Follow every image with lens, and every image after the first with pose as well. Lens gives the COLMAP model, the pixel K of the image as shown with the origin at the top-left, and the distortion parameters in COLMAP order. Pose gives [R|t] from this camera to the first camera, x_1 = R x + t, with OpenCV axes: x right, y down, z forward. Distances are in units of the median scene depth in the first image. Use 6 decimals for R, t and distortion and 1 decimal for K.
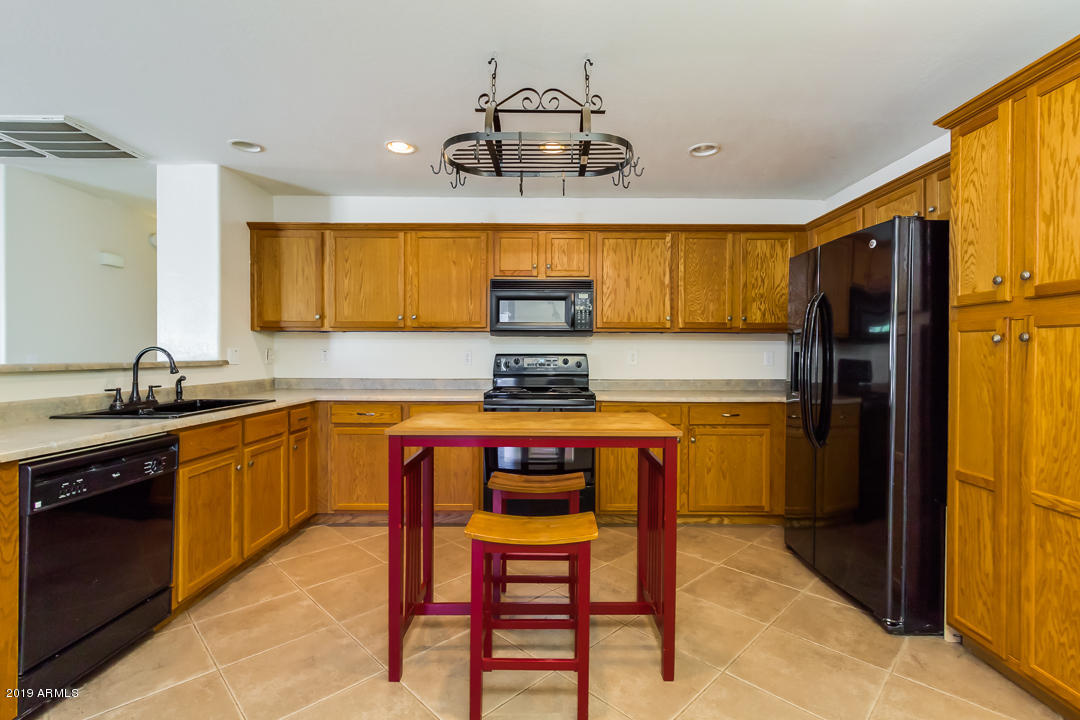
lens RADIAL K [[497.9, 0, 548.0], [0, 497.9, 357.3], [0, 0, 1]] dist [0.002991, -0.001210]
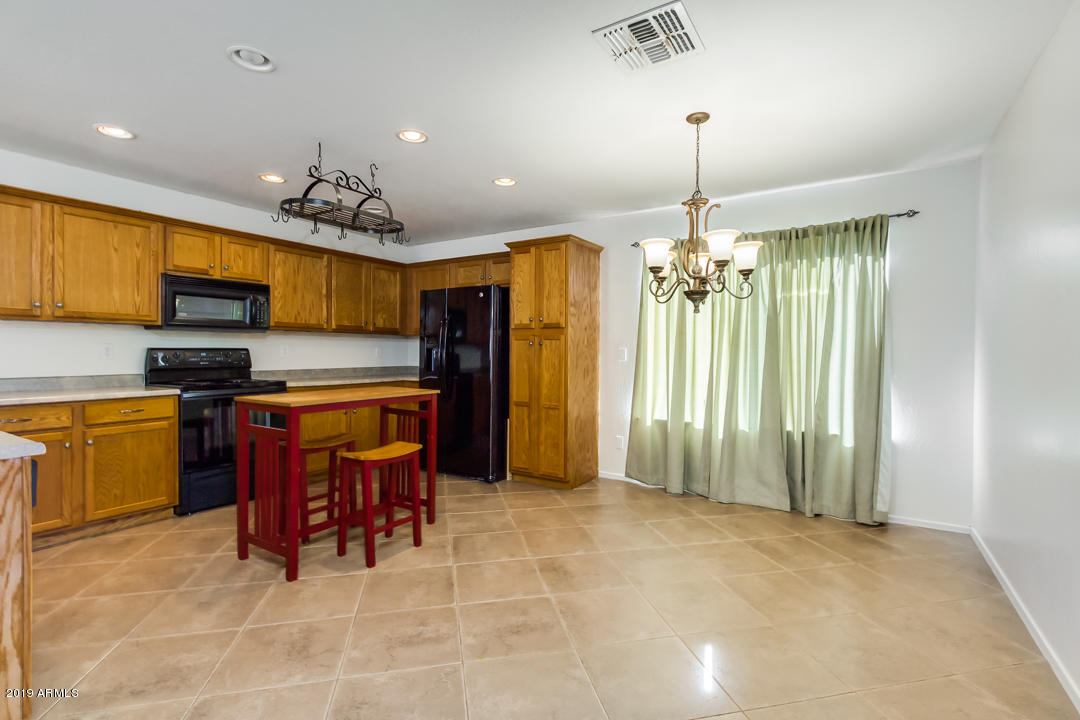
lens RADIAL K [[497.9, 0, 546.0], [0, 497.9, 356.8], [0, 0, 1]] dist [0.002991, -0.001210]
pose [[0.529923, -0.011084, 0.847973, -0.774175], [0.000730, 0.999920, 0.012614, -0.002038], [-0.848045, -0.006066, 0.529889, -0.244544]]
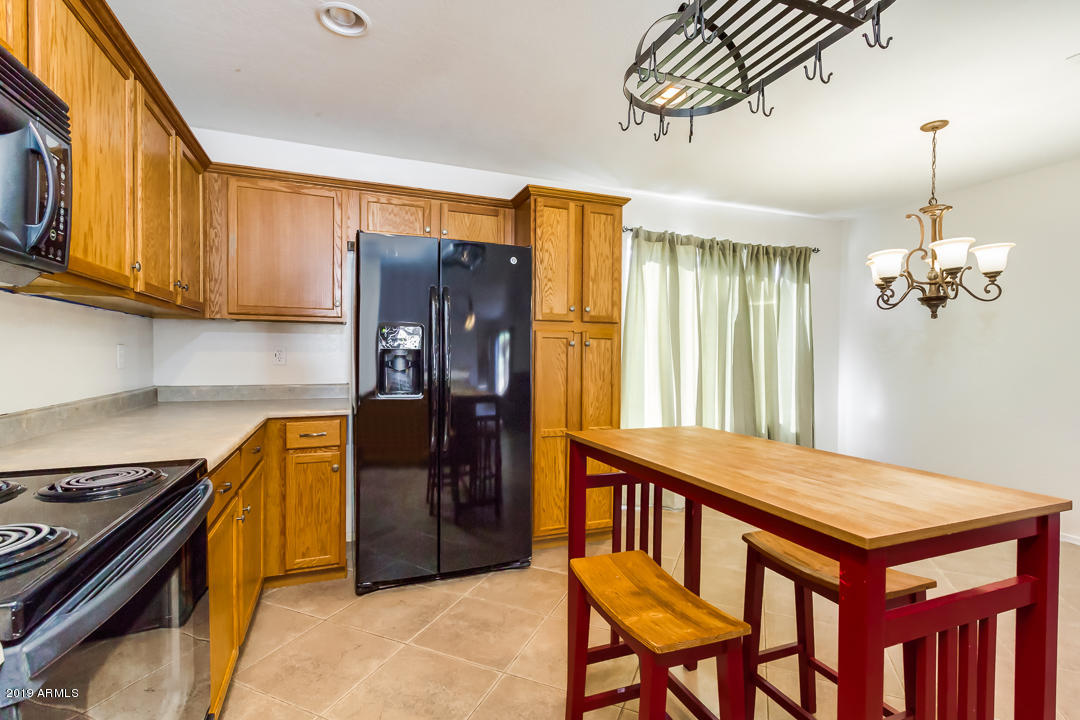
lens RADIAL K [[518.5, 0, 528.3], [0, 518.5, 367.7], [0, 0, 1]] dist [0.003888, 0.001435]
pose [[-0.366938, -0.022082, 0.929983, -0.451920], [-0.002526, 0.999738, 0.022742, 0.003122], [-0.930242, 0.005996, -0.366898, 1.213242]]
